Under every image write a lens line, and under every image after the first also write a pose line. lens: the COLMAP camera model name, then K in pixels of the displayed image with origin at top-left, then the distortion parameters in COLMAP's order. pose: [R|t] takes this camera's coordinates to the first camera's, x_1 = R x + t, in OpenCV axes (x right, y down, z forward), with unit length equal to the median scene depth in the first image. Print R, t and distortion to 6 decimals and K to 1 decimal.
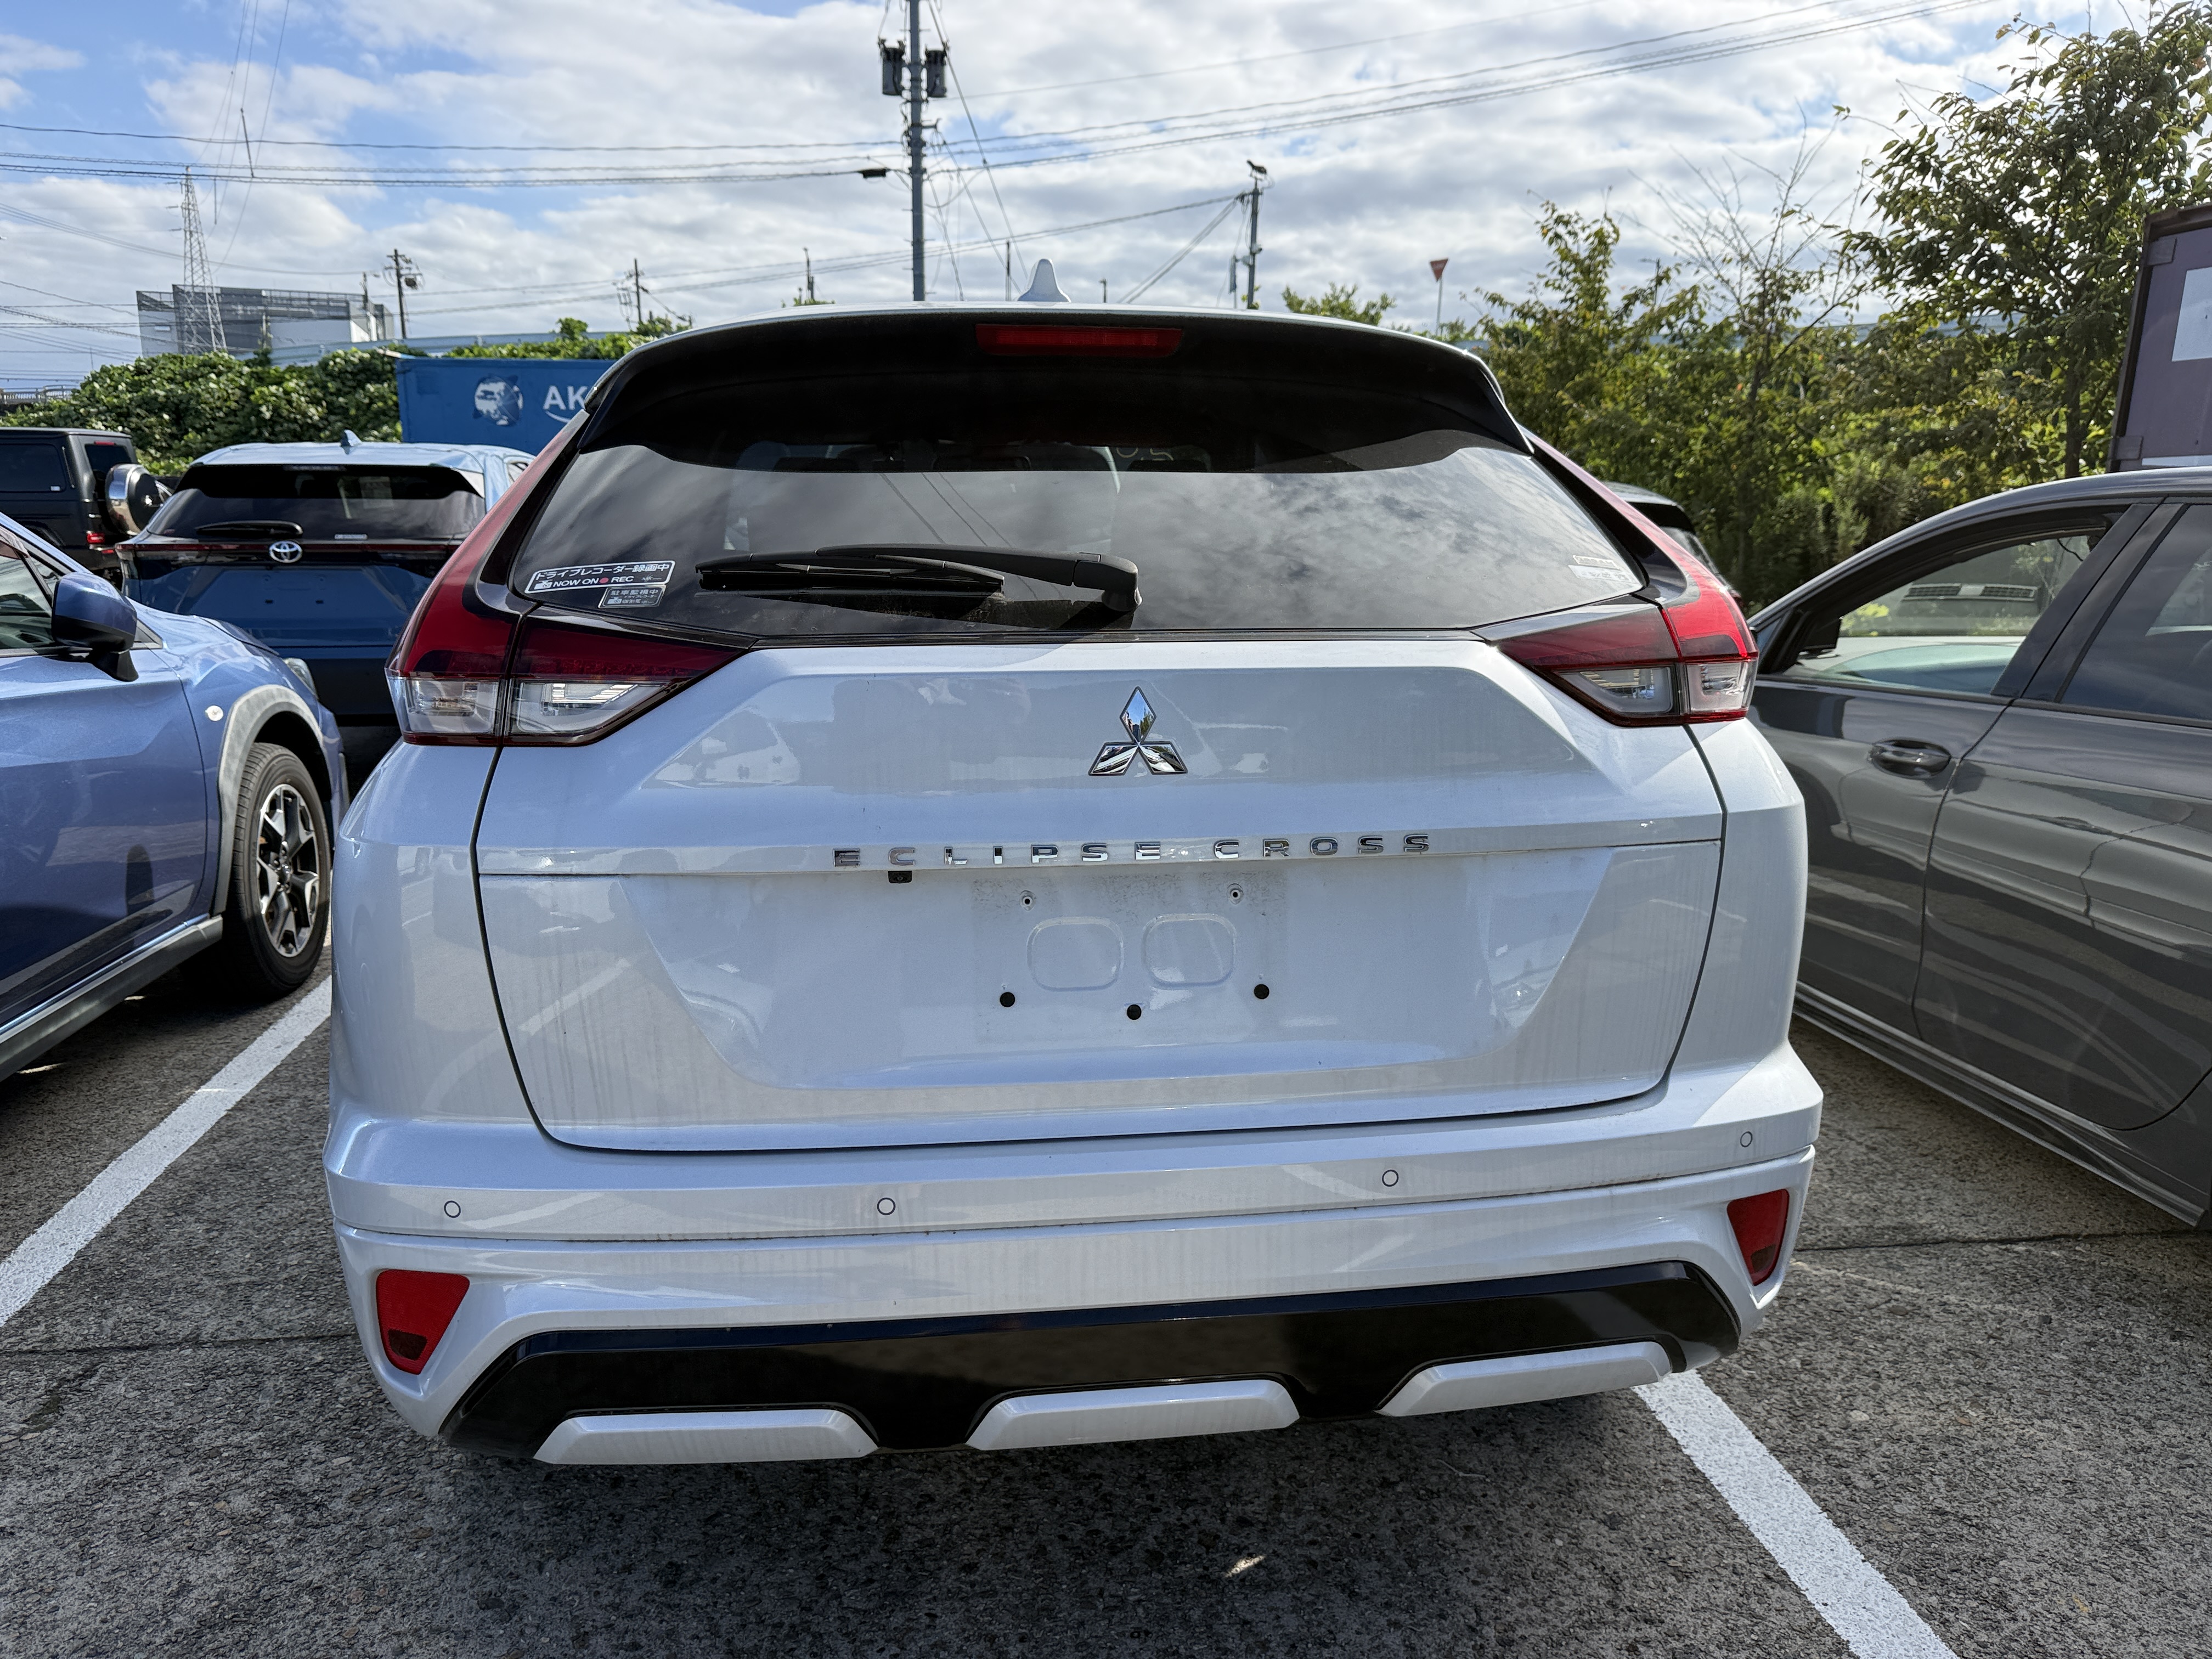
lens RADIAL K [[1567.0, 0, 1106.0], [0, 1567.0, 829.5], [0, 0, 1]] dist [-0.003927, -0.000524]
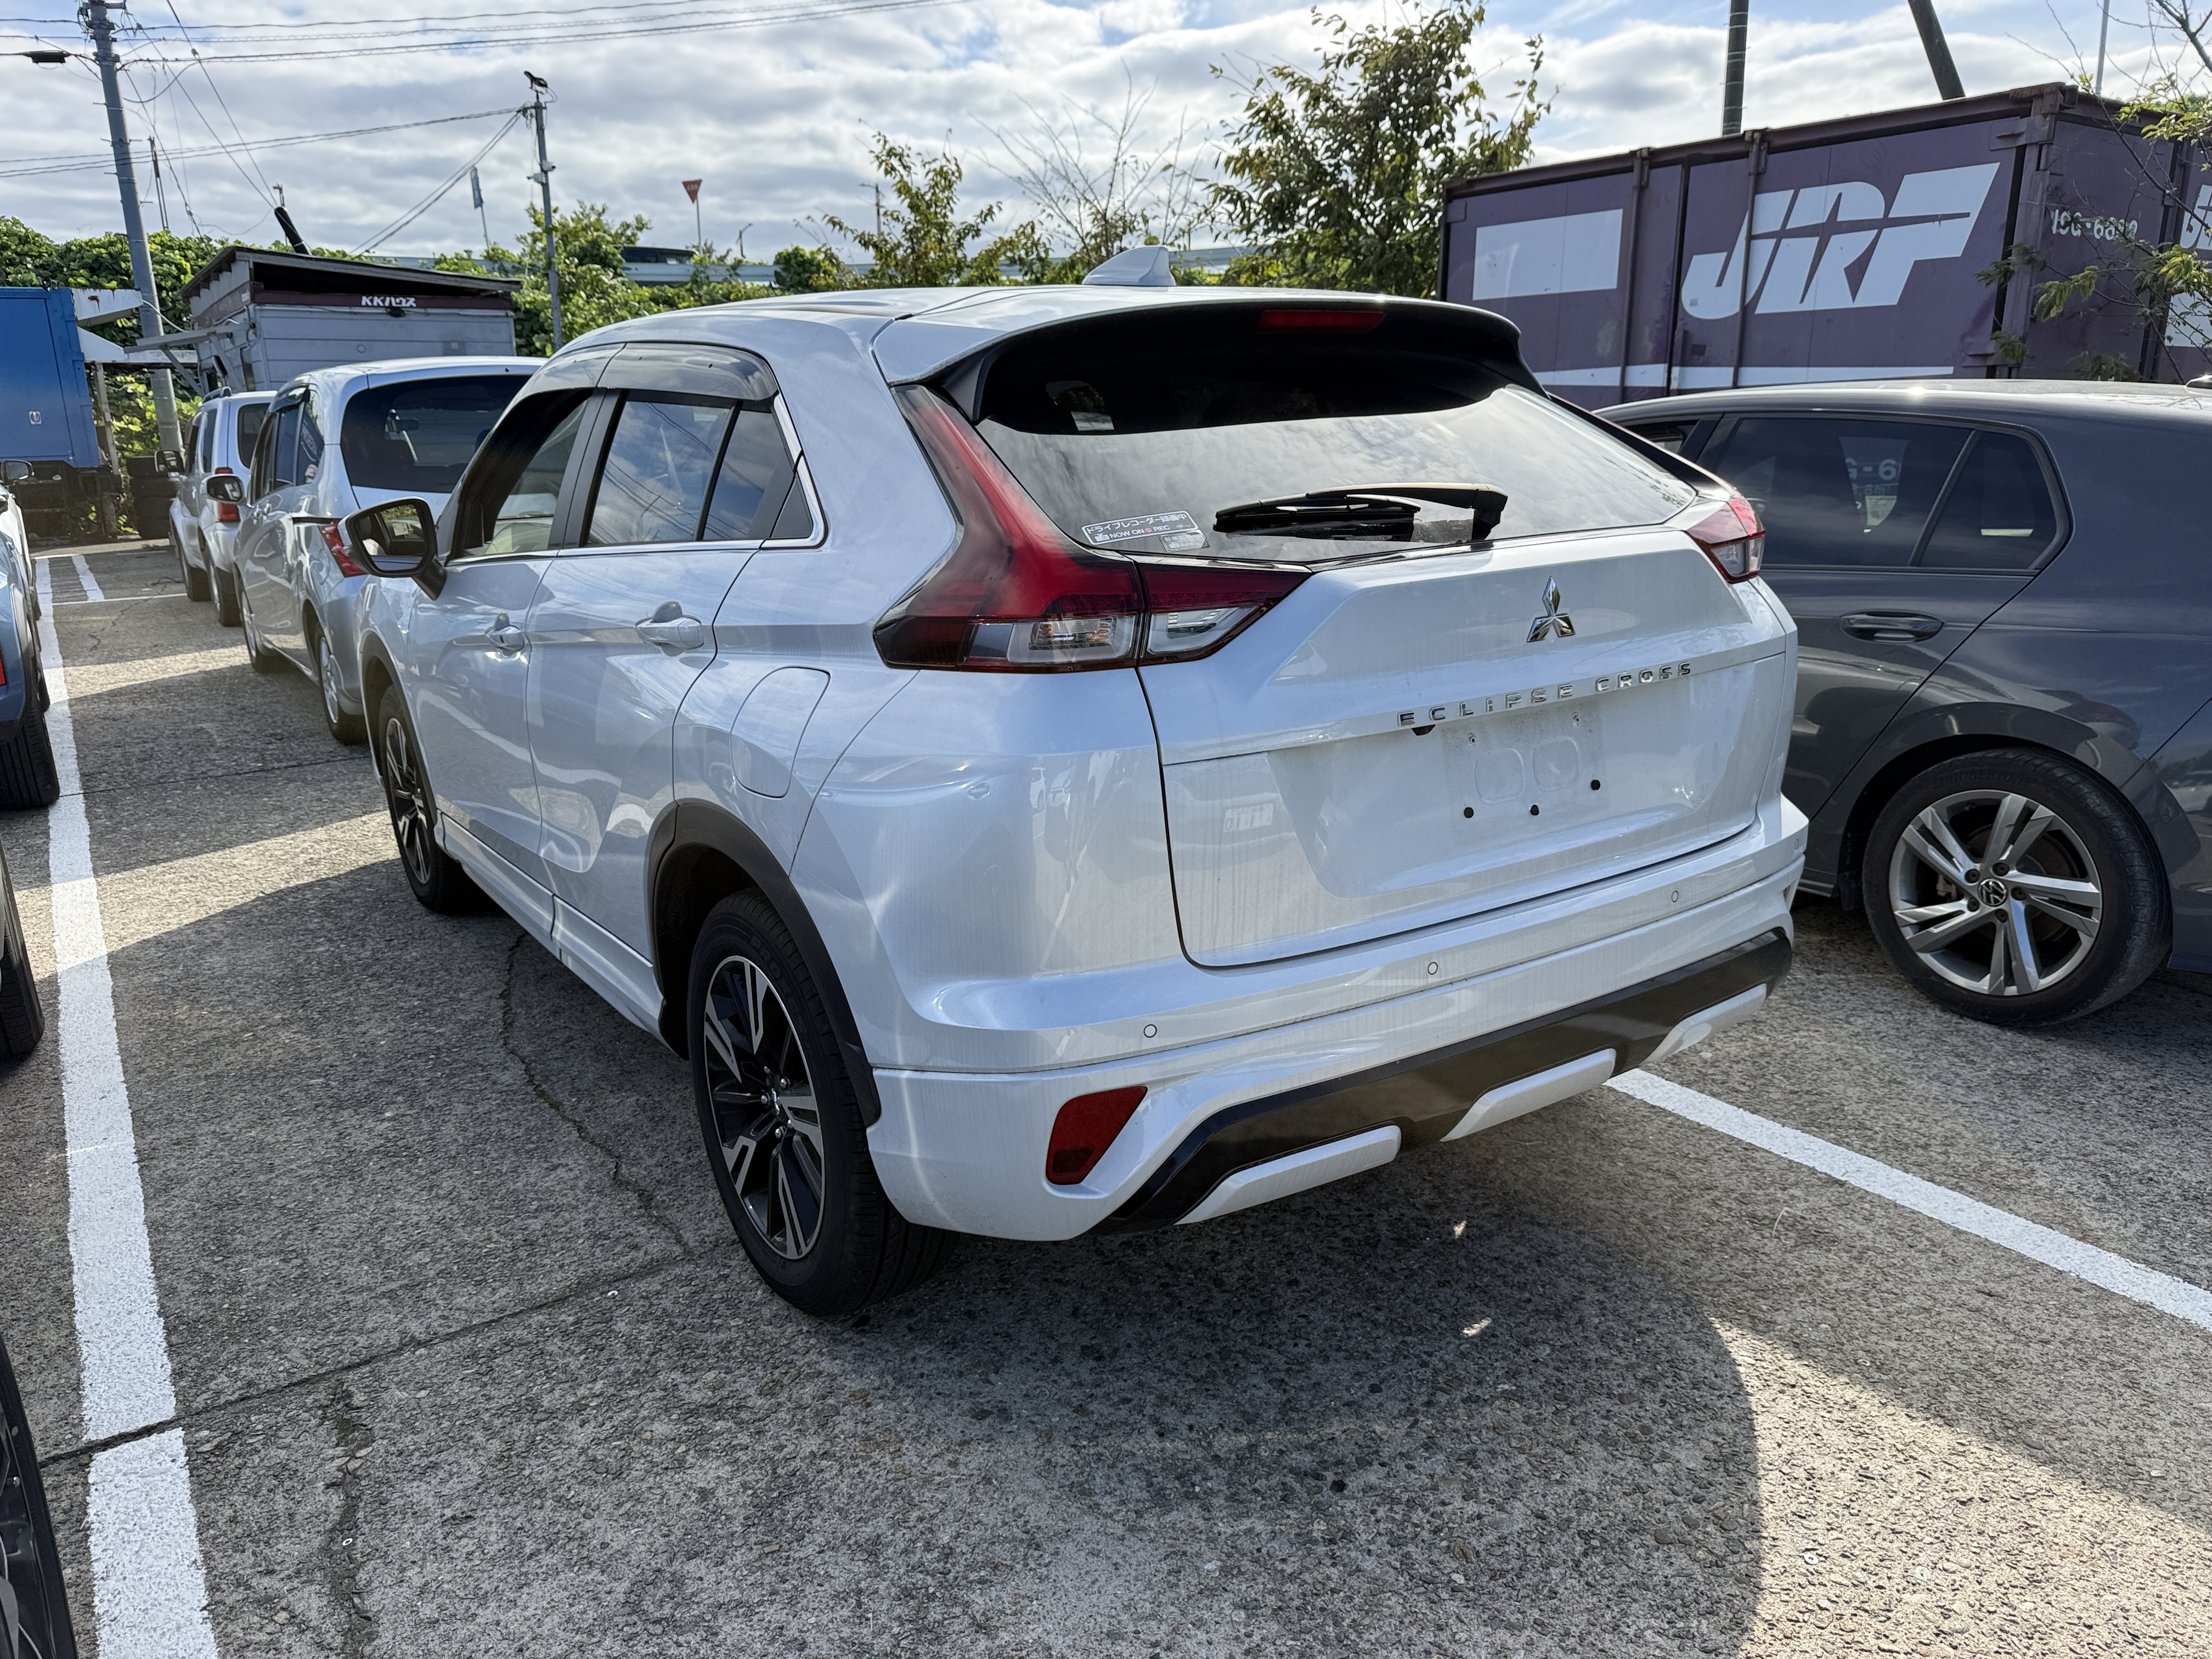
lens RADIAL K [[1557.9, 0, 1117.3], [0, 1557.9, 816.8], [0, 0, 1]] dist [0.003566, -0.004631]
pose [[0.893175, -0.140289, 0.427267, -0.390613], [0.123226, 0.990081, 0.067487, -0.007967], [-0.432497, -0.007627, 0.901603, -0.049219]]
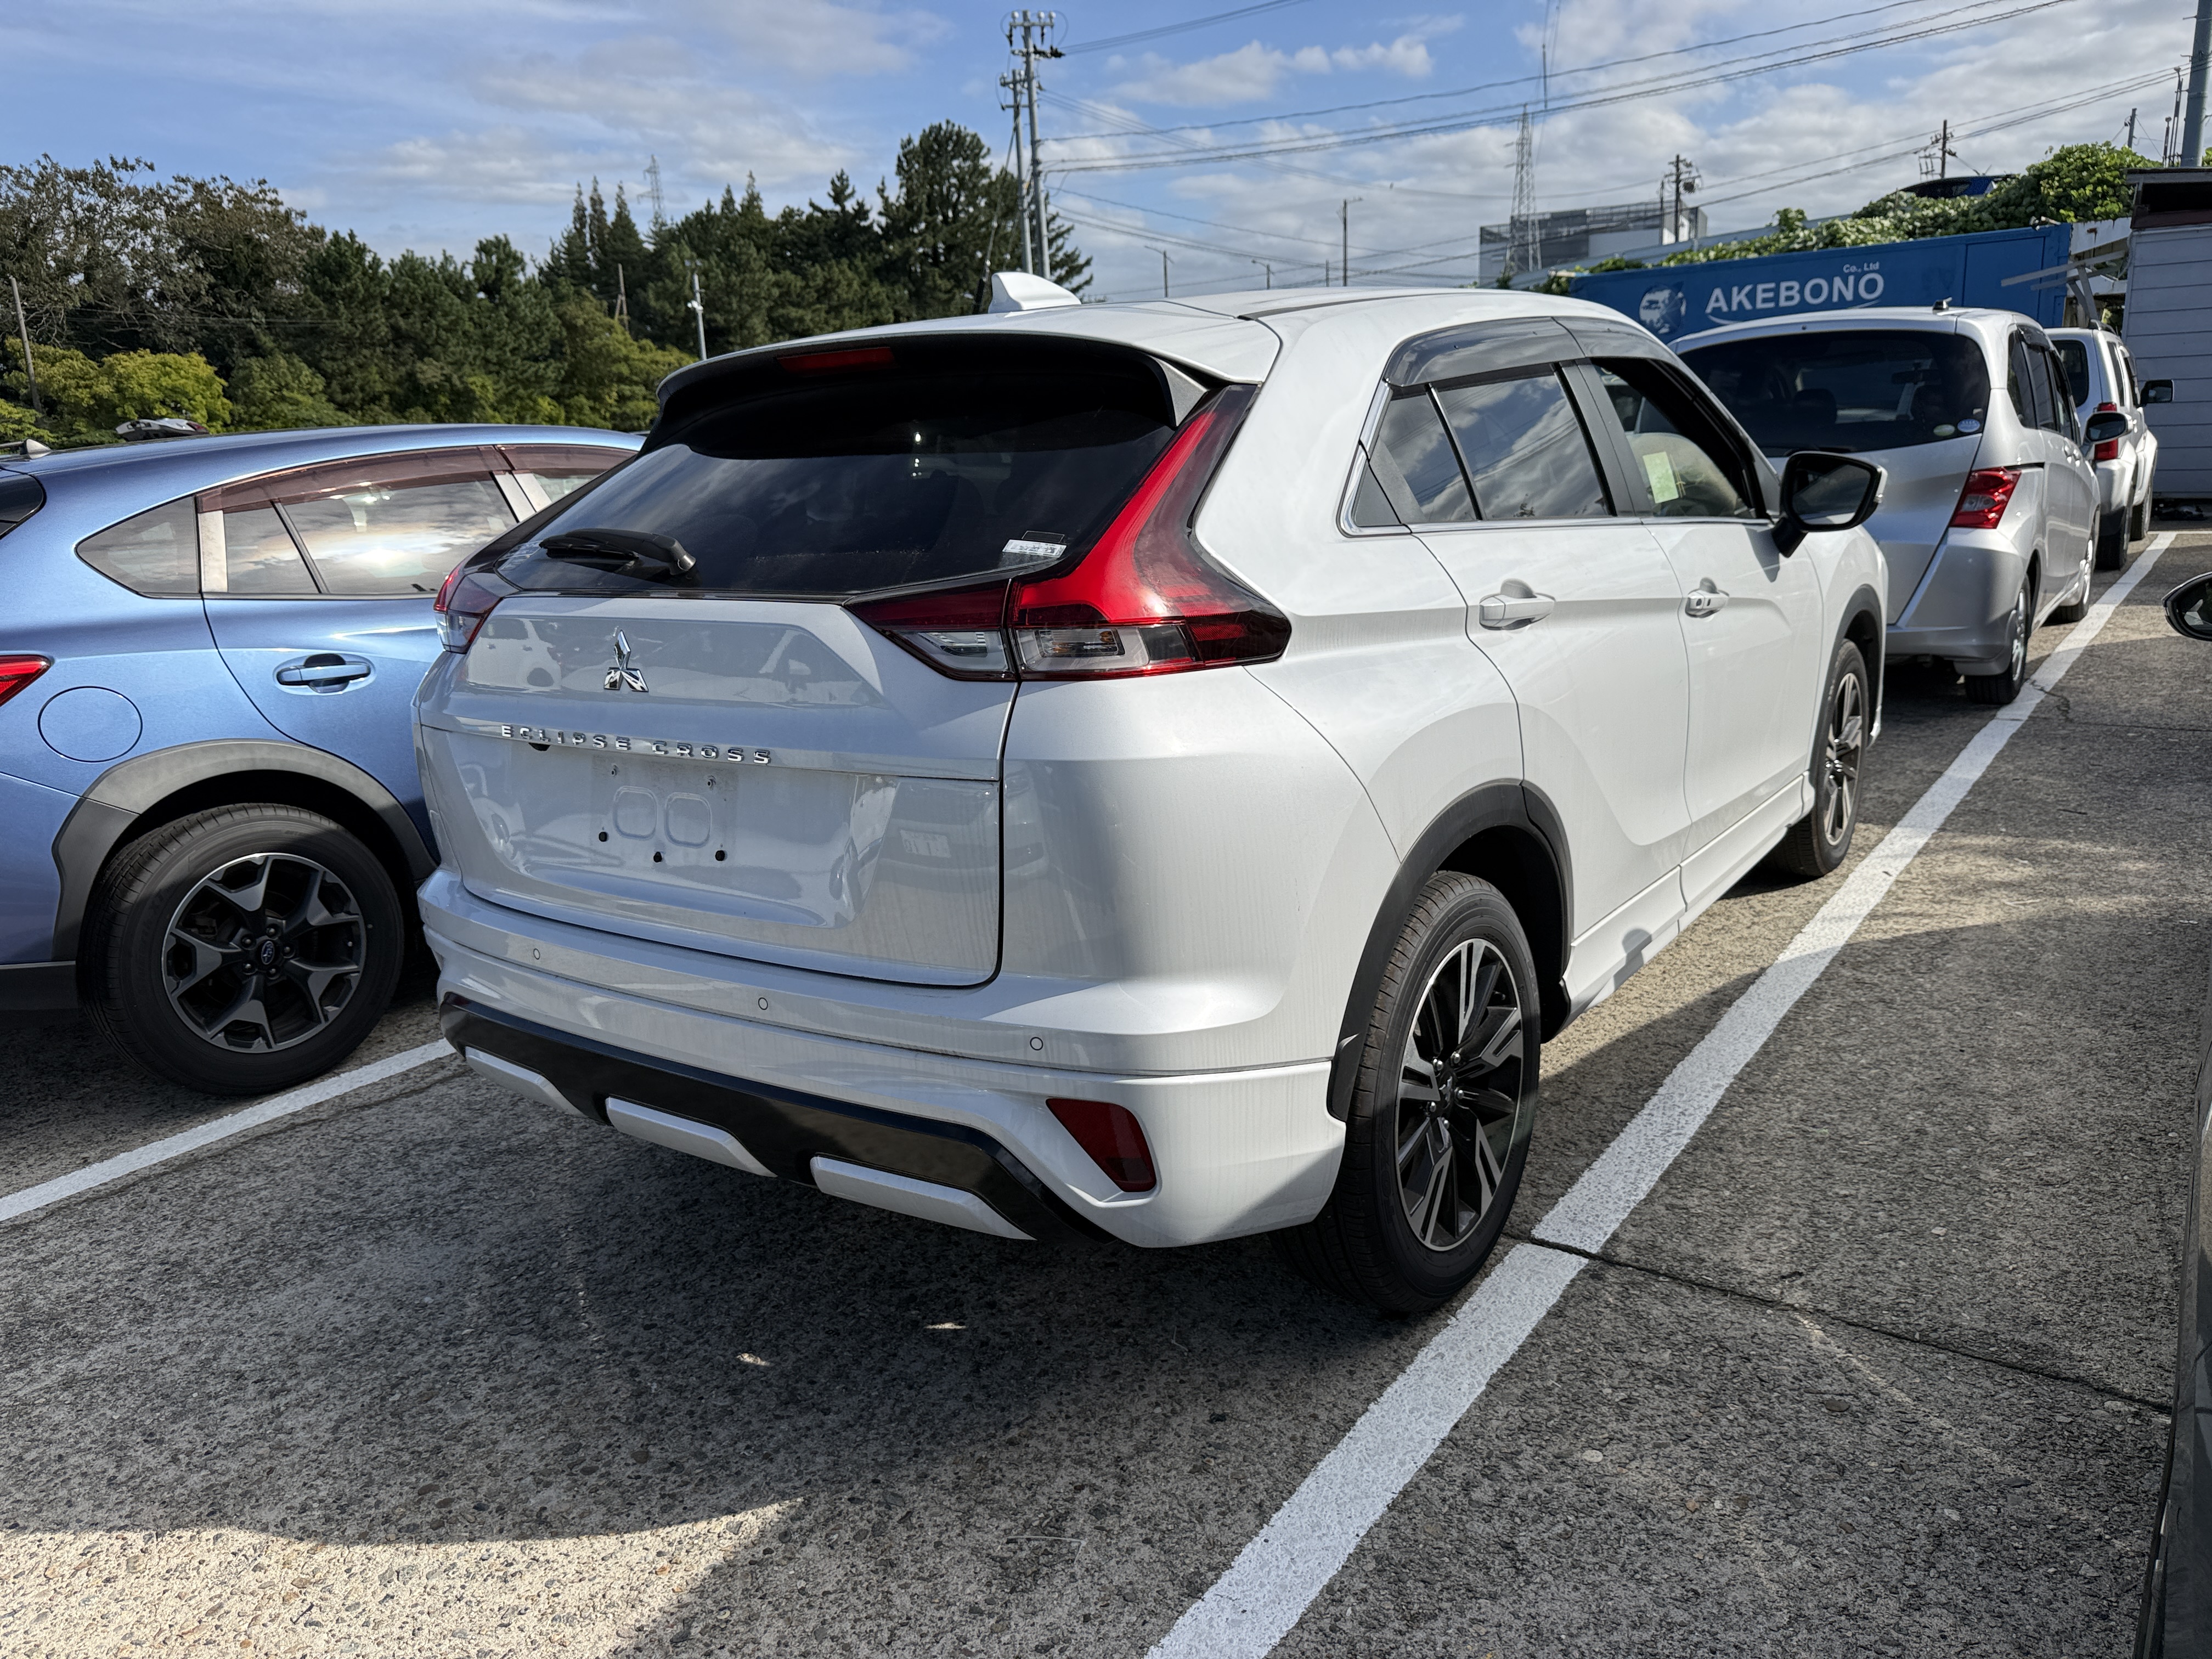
lens RADIAL K [[1551.6, 0, 1111.1], [0, 1551.6, 858.7], [0, 0, 1]] dist [-0.004972, -0.001125]
pose [[0.730190, 0.133757, -0.670023, 0.540681], [-0.080084, 0.990646, 0.110488, -0.030892], [0.678534, -0.027019, 0.734072, 0.100349]]
